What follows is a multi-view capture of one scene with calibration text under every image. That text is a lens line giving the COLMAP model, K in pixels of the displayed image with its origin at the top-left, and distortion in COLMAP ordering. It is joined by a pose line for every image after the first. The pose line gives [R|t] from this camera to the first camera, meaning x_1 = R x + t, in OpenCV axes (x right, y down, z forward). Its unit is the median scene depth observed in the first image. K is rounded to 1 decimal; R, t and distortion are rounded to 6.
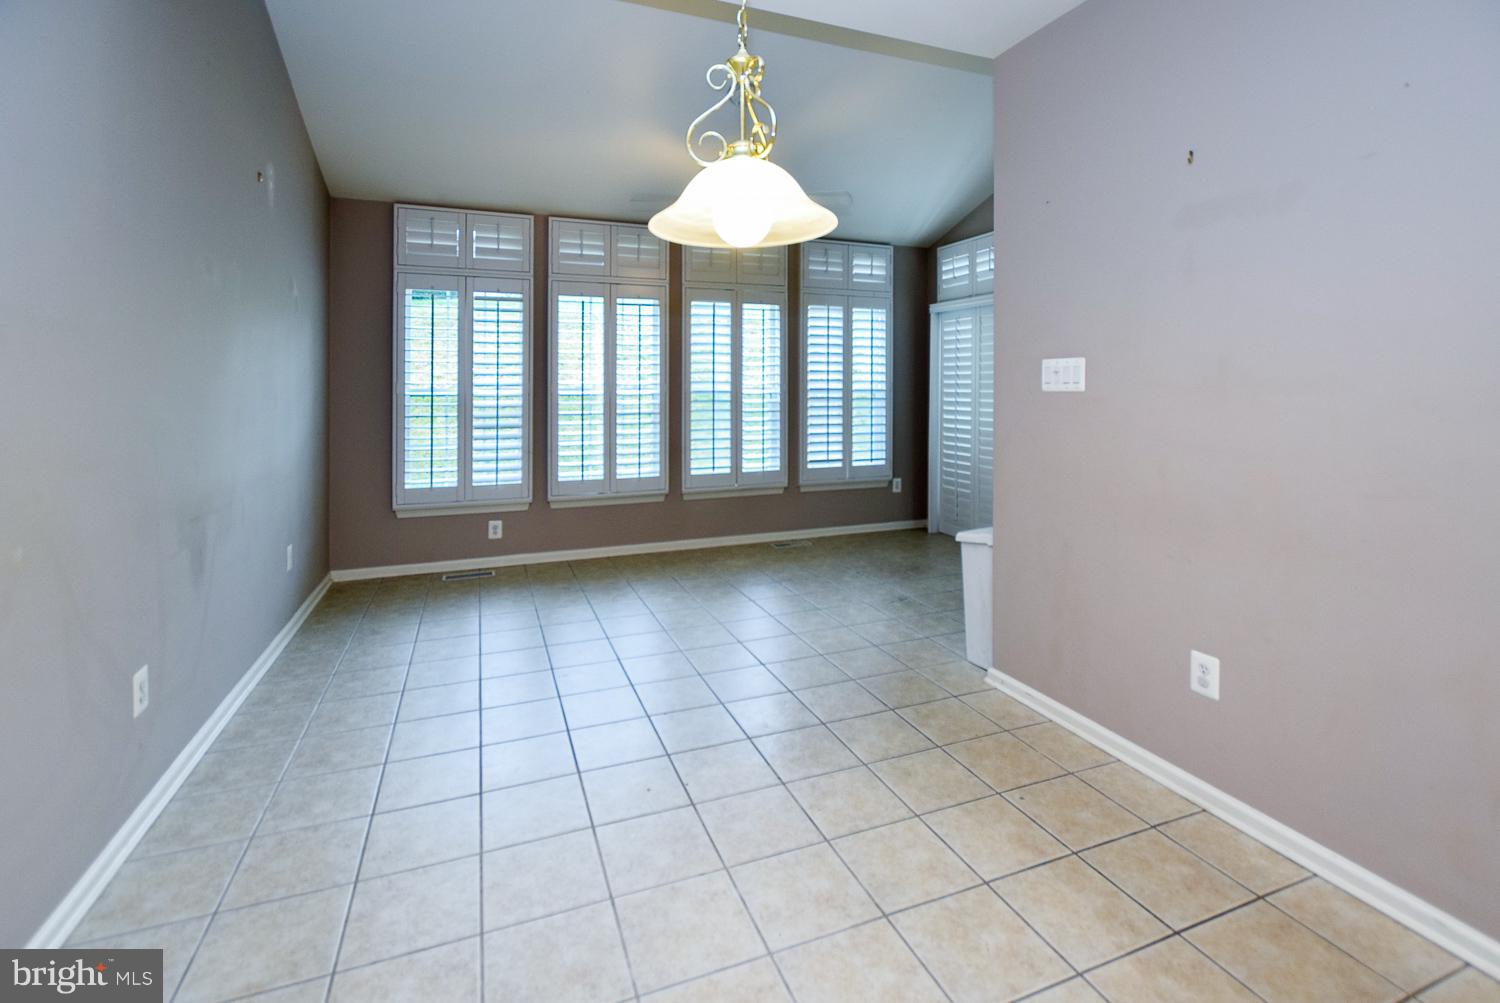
lens RADIAL K [[698.2, 0, 754.7], [0, 698.2, 402.3], [0, 0, 1]] dist [-0.001862, 0.000162]
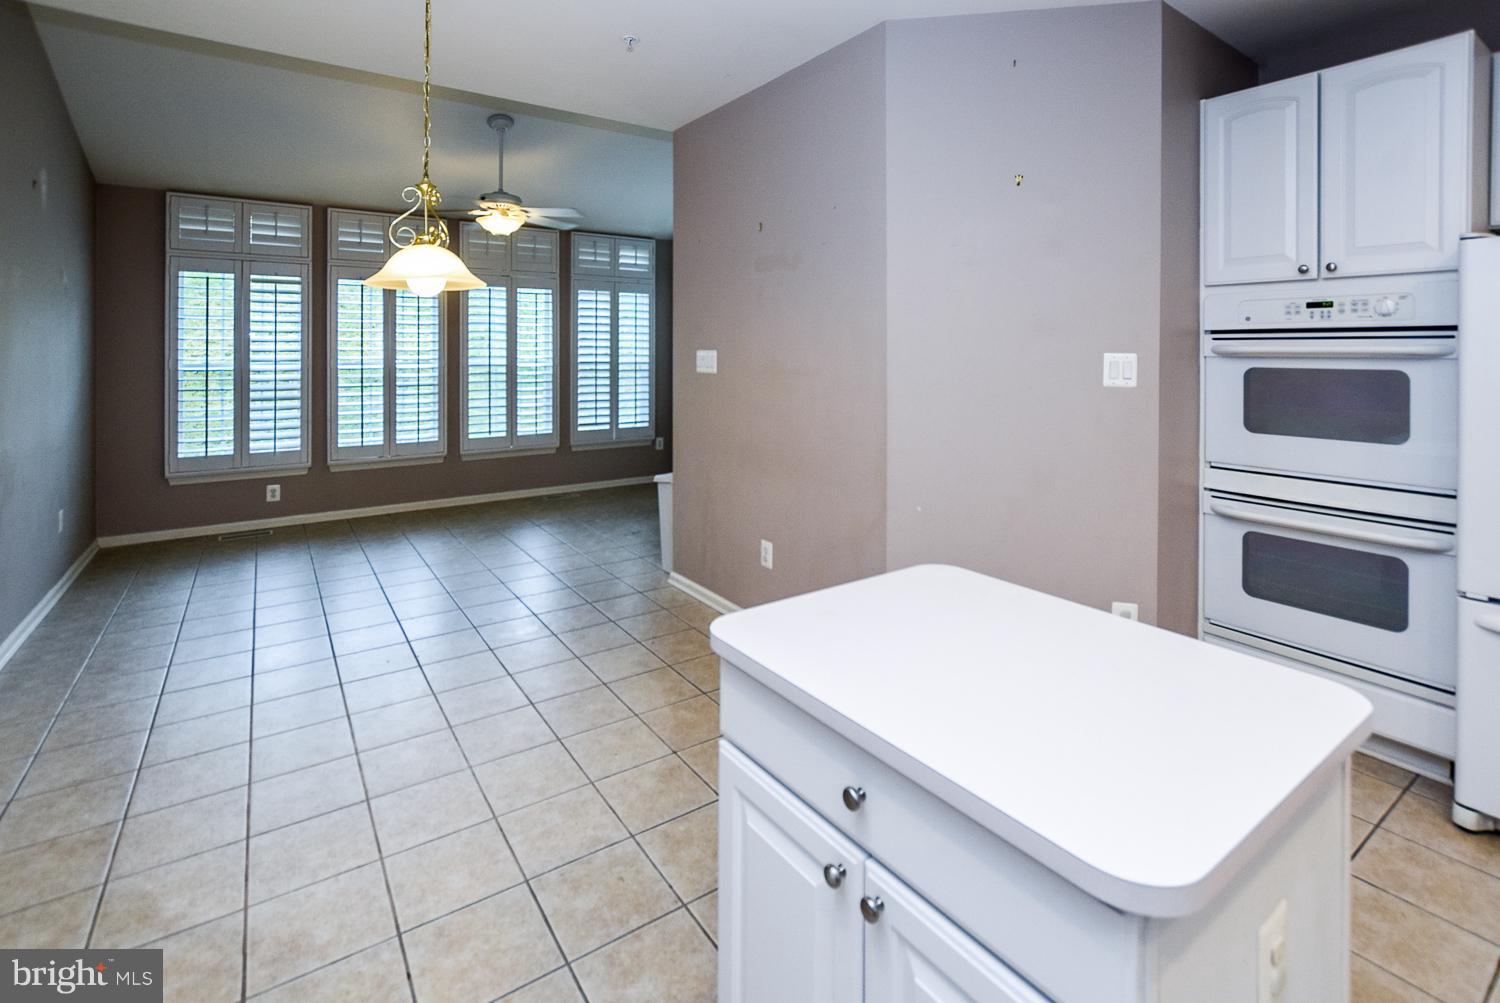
lens RADIAL K [[708.7, 0, 747.1], [0, 708.7, 364.0], [0, 0, 1]] dist [0.001398, -0.000361]
pose [[0.975213, -0.000530, 0.221266, 0.102787], [0.000540, 1.000000, 0.000014, -0.018336], [-0.221266, 0.000106, 0.975213, -0.238594]]
